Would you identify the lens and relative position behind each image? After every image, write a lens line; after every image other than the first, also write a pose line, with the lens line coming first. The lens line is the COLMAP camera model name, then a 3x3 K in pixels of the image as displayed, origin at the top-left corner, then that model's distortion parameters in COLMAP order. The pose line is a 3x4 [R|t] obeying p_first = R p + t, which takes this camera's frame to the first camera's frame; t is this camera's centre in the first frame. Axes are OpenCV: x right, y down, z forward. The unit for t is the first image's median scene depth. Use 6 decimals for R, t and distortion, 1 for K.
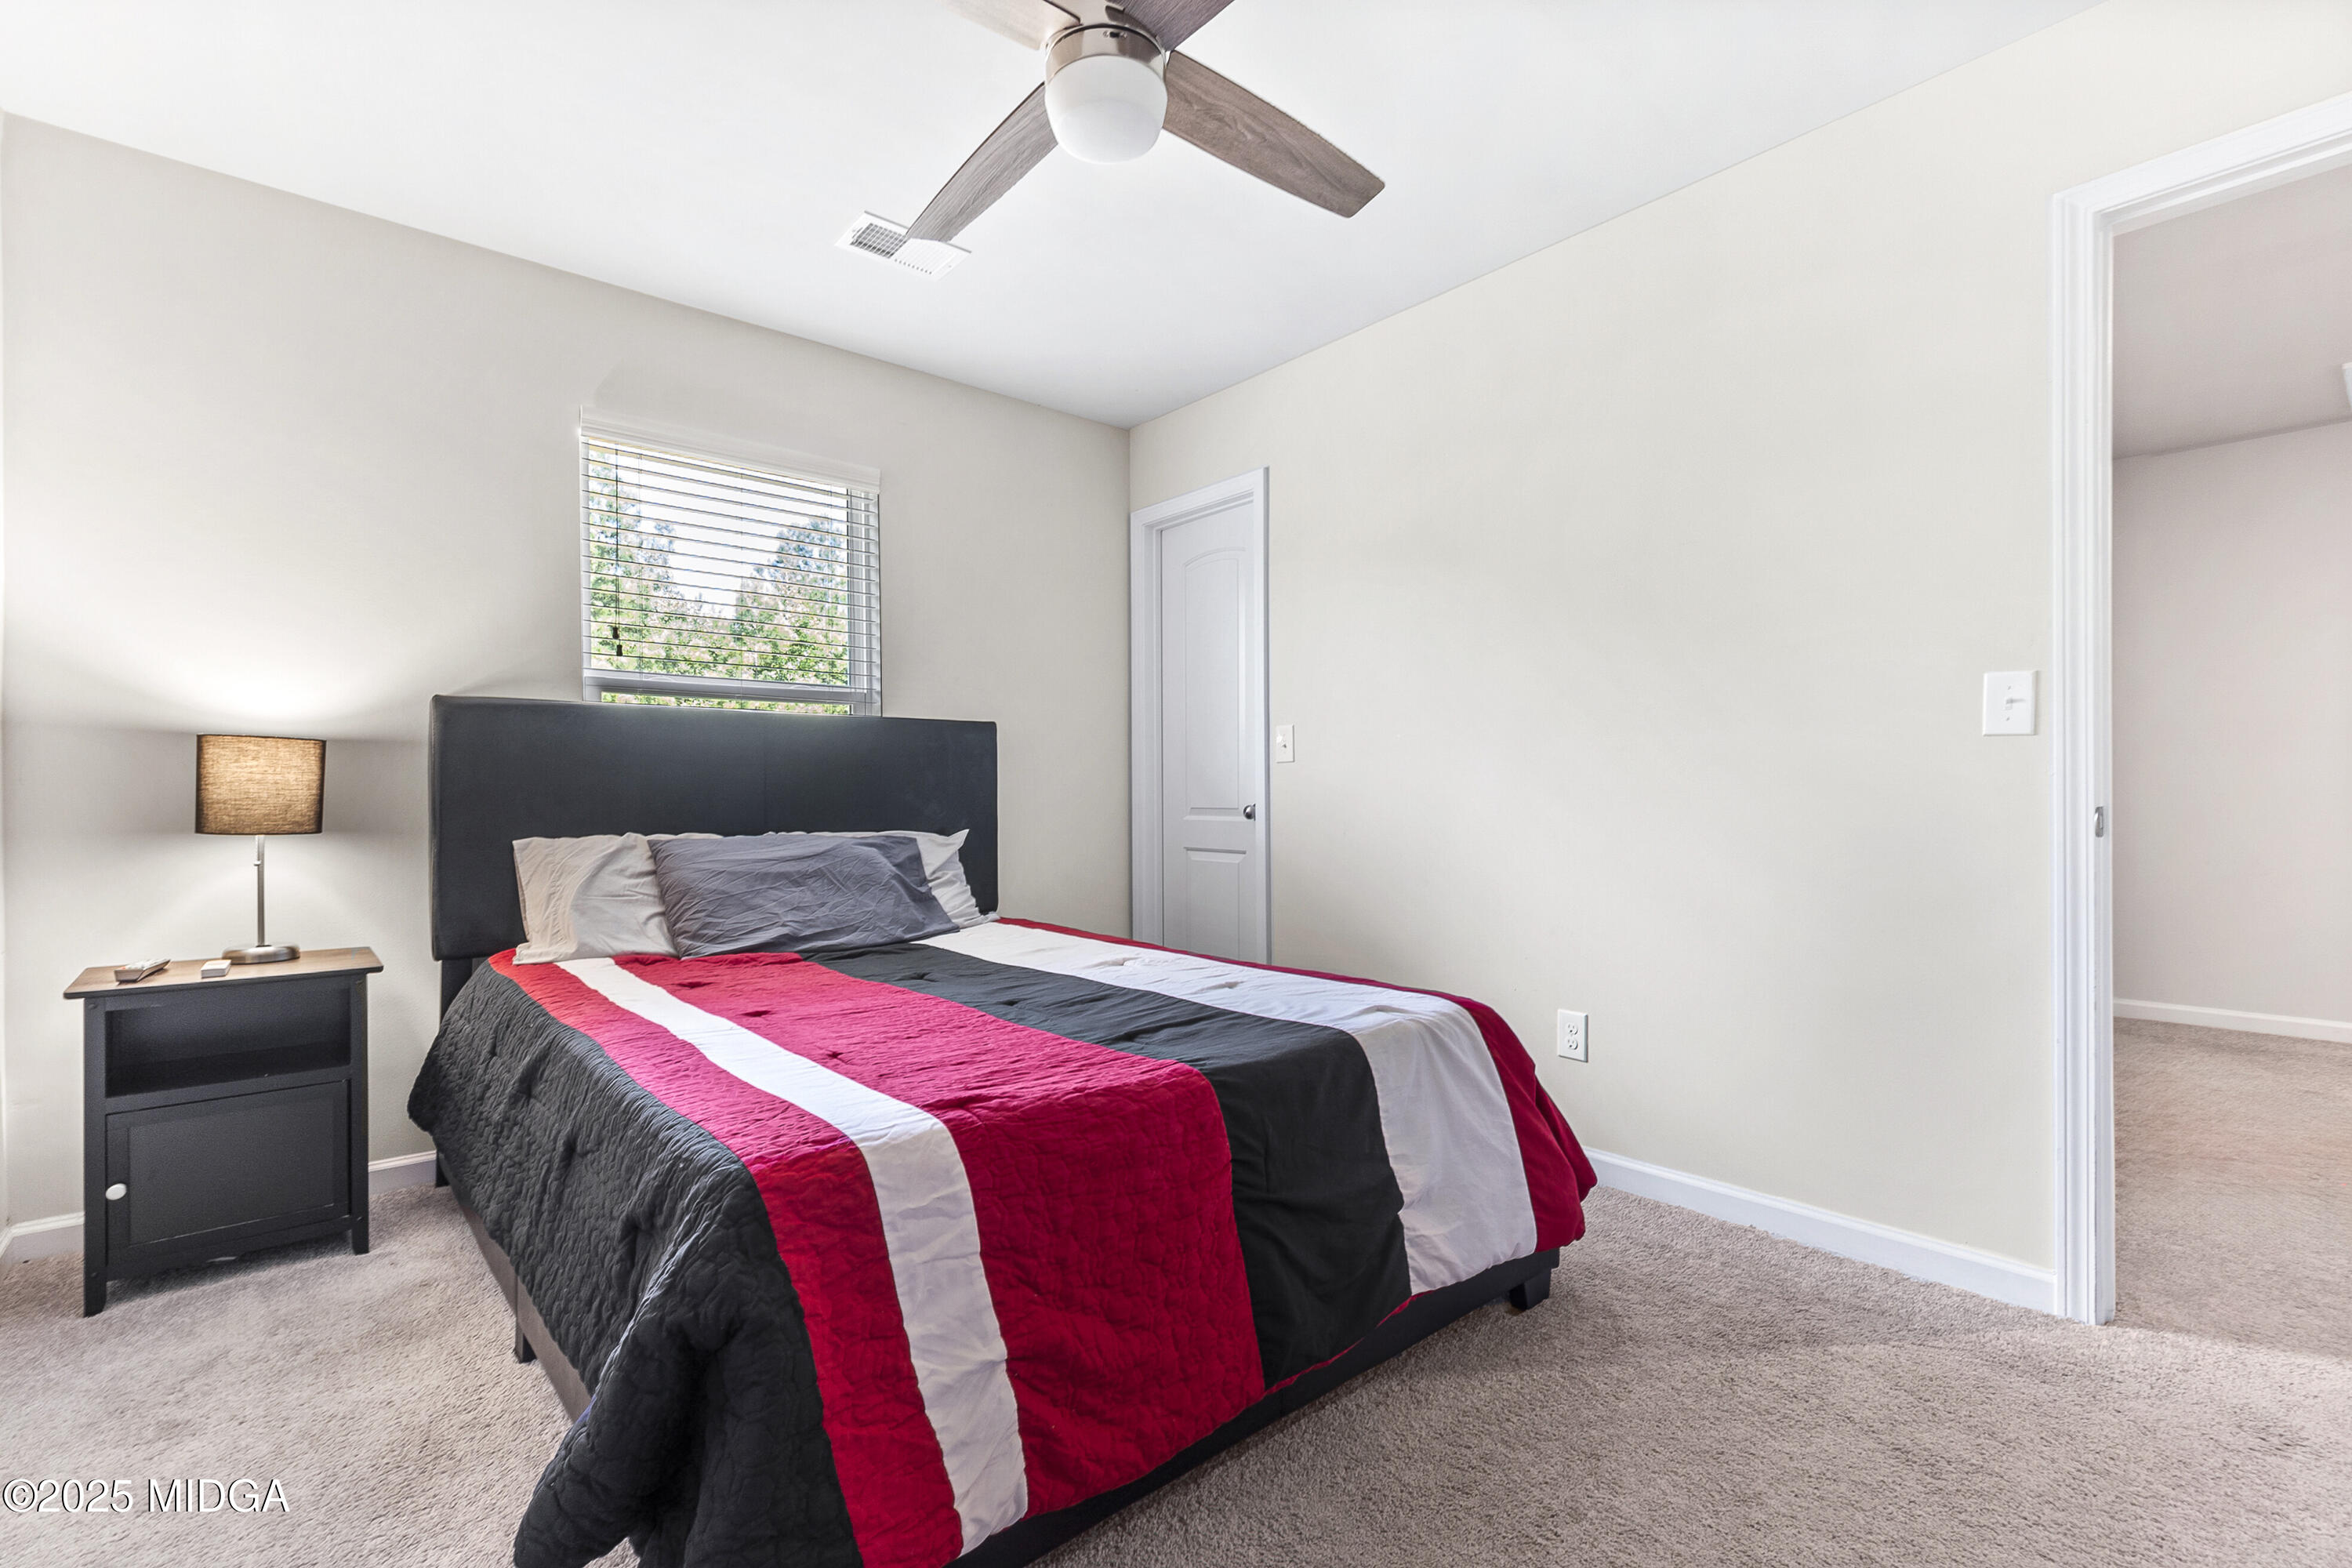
lens RADIAL K [[1053.1, 0, 1161.6], [0, 1053.1, 789.4], [0, 0, 1]] dist [-0.001394, 0.000103]
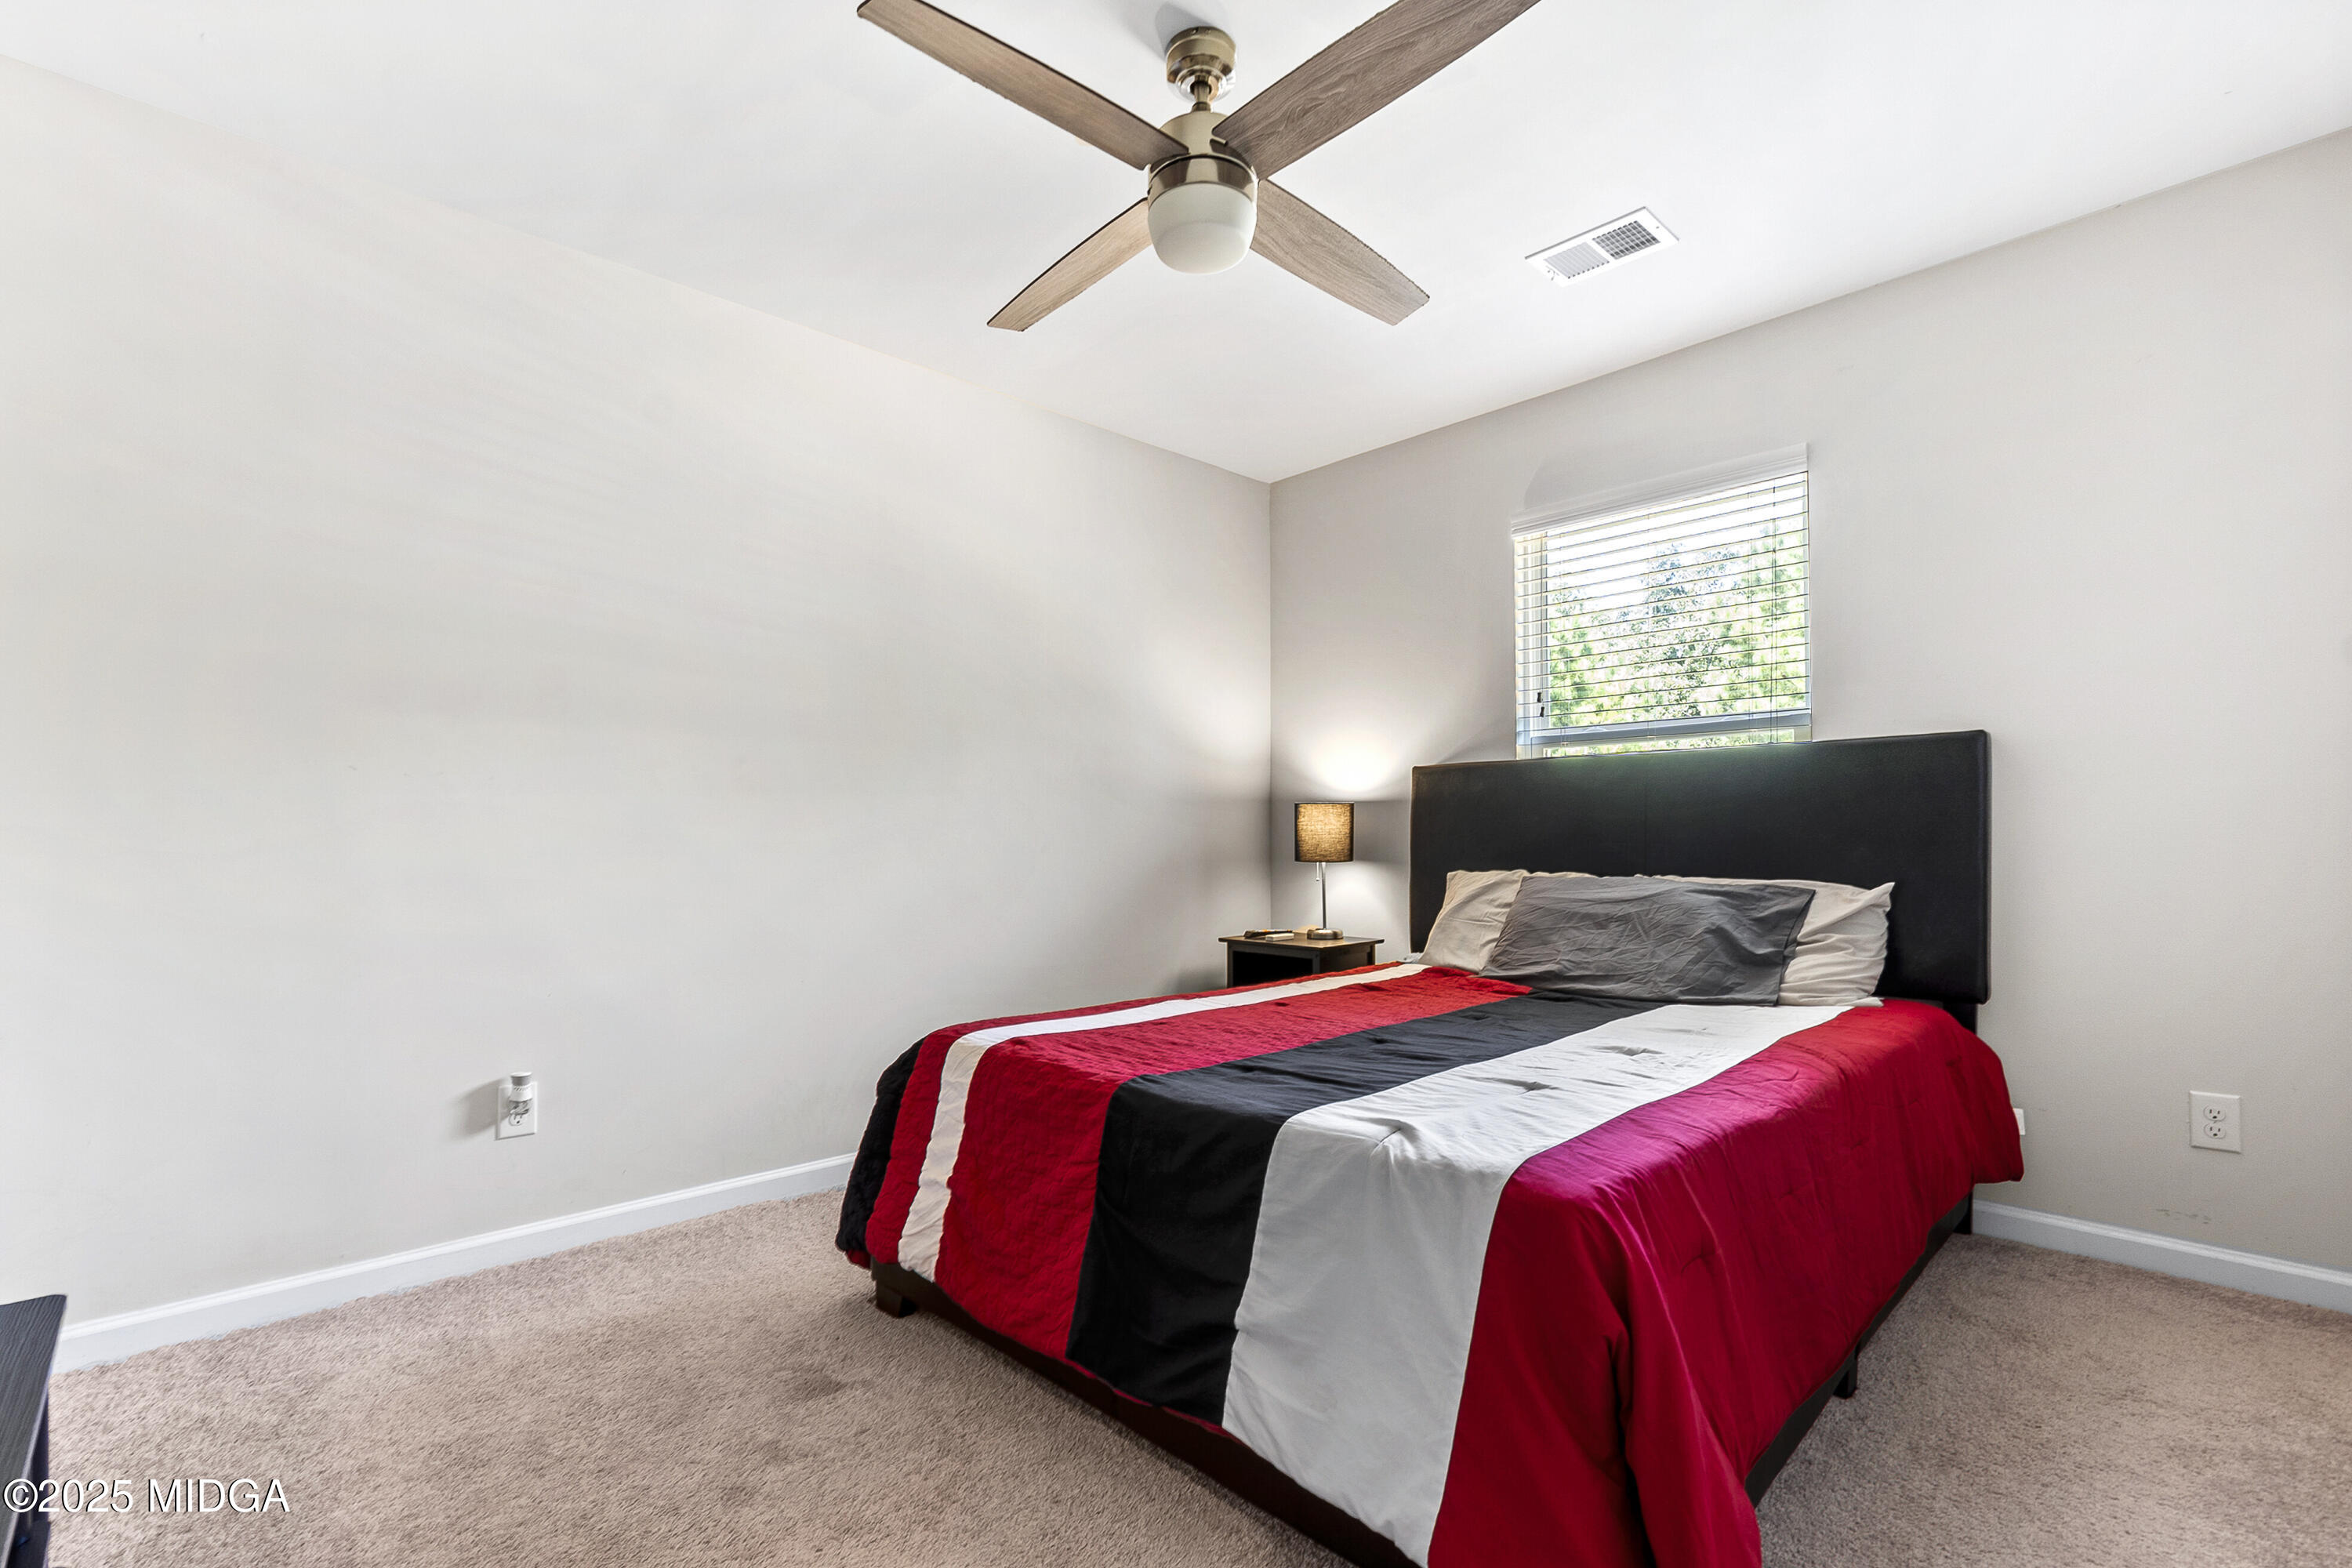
lens RADIAL K [[1057.0, 0, 1167.5], [0, 1057.0, 845.1], [0, 0, 1]] dist [-0.000461, 0.000048]
pose [[0.057175, 0.009322, -0.998321, 0.746127], [0.010236, 0.999898, 0.009923, -0.002158], [0.998312, -0.010786, 0.057074, 0.622775]]
